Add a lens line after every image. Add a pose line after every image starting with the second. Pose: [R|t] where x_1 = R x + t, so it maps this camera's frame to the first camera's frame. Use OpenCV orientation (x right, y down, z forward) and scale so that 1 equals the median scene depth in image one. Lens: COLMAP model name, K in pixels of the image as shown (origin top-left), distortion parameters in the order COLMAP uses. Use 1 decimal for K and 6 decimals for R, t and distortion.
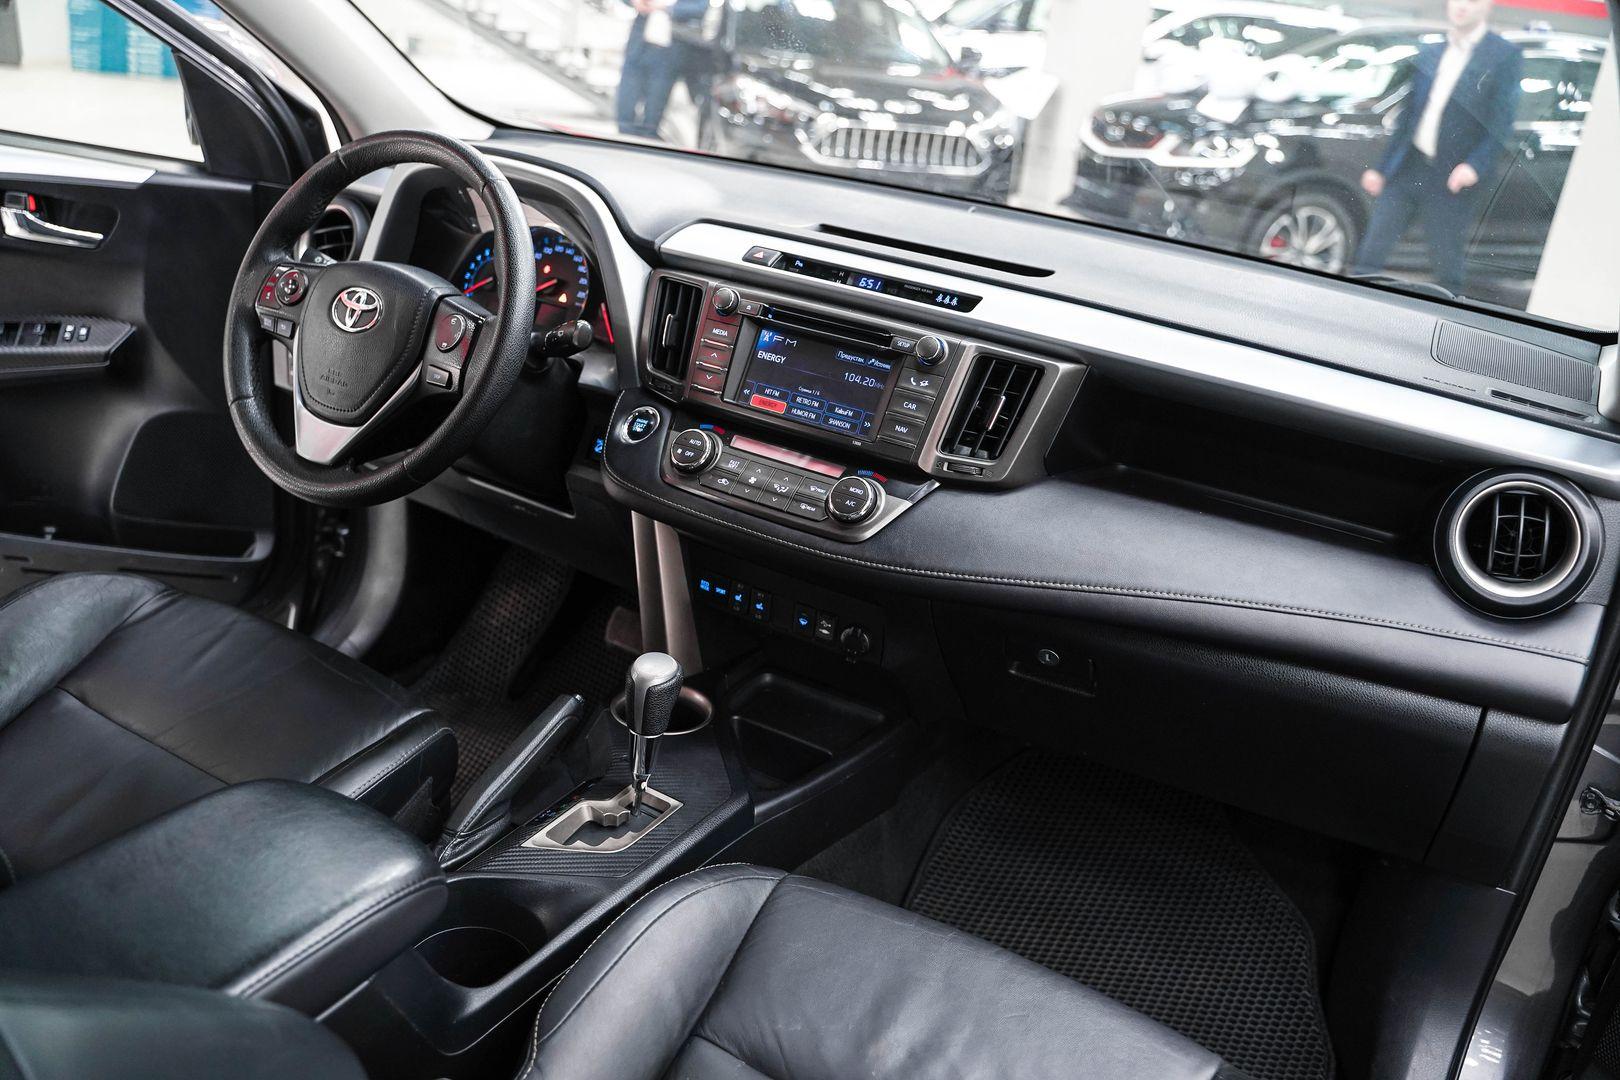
lens RADIAL K [[1290.6, 0, 801.0], [0, 1290.6, 540.9], [0, 0, 1]] dist [-0.119195, 0.087167]
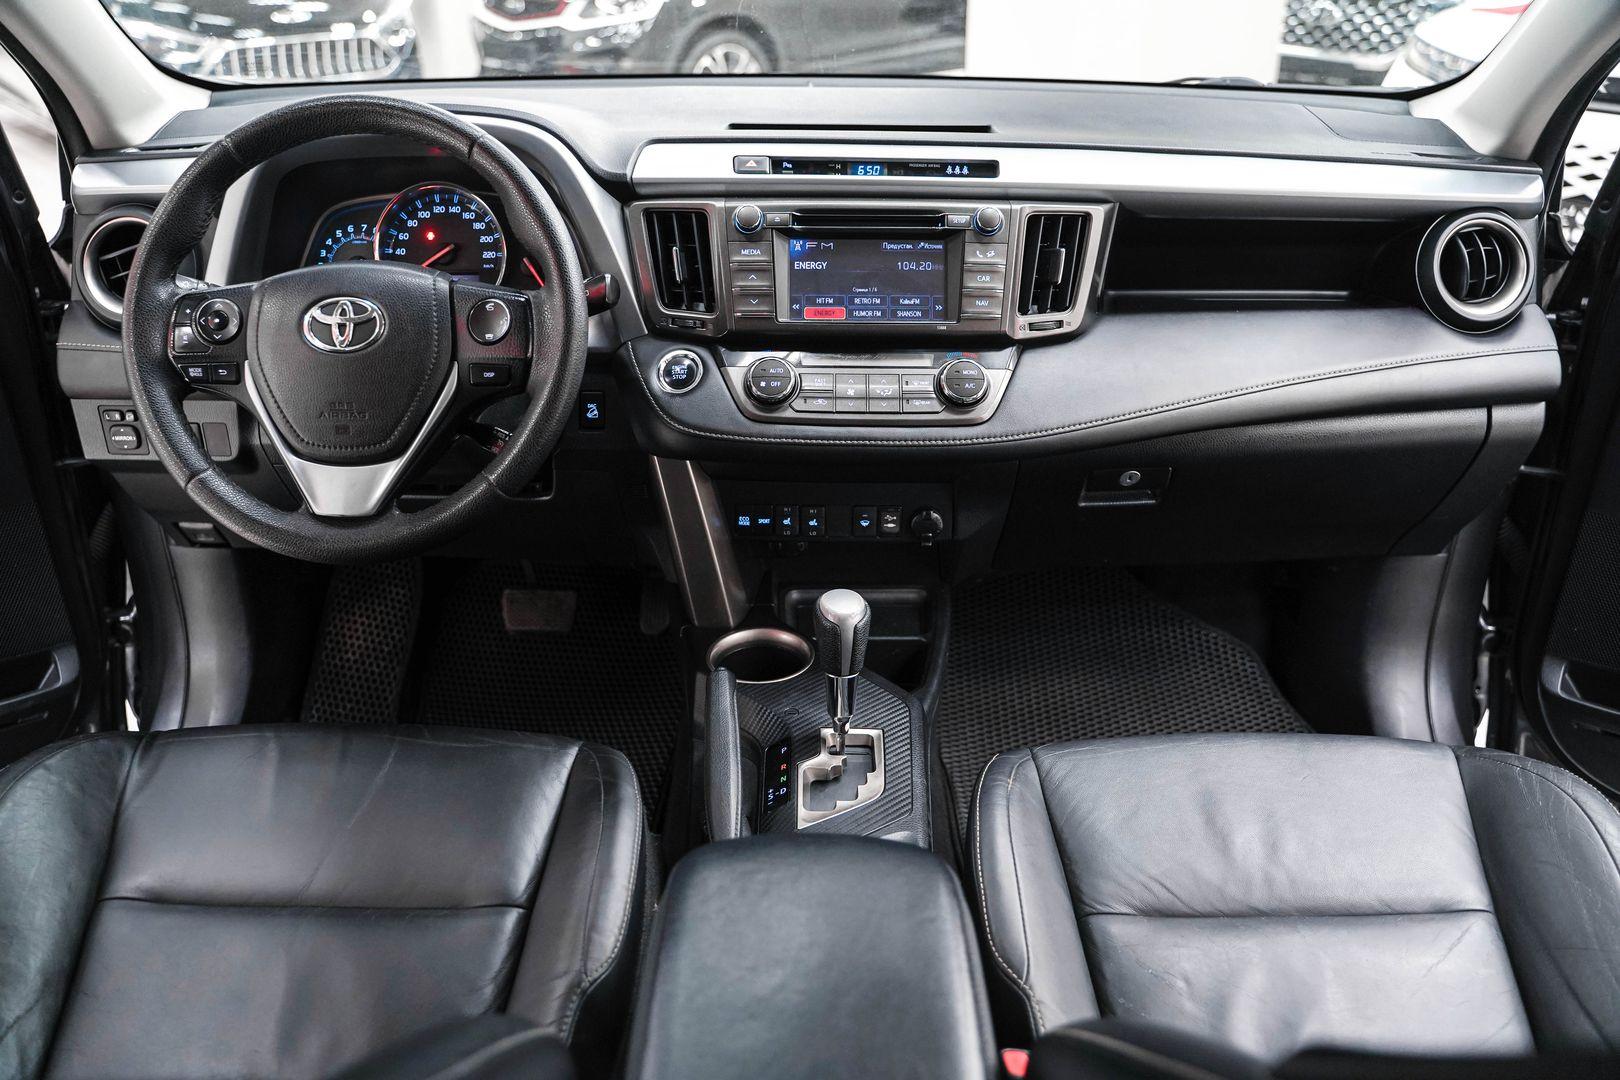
lens RADIAL K [[1290.6, 0, 801.0], [0, 1290.6, 540.9], [0, 0, 1]] dist [-0.119195, 0.087167]
pose [[0.867492, -0.310771, 0.388433, -0.440540], [0.273714, 0.950209, 0.148940, -0.087393], [-0.415378, -0.022885, 0.909361, 0.122966]]
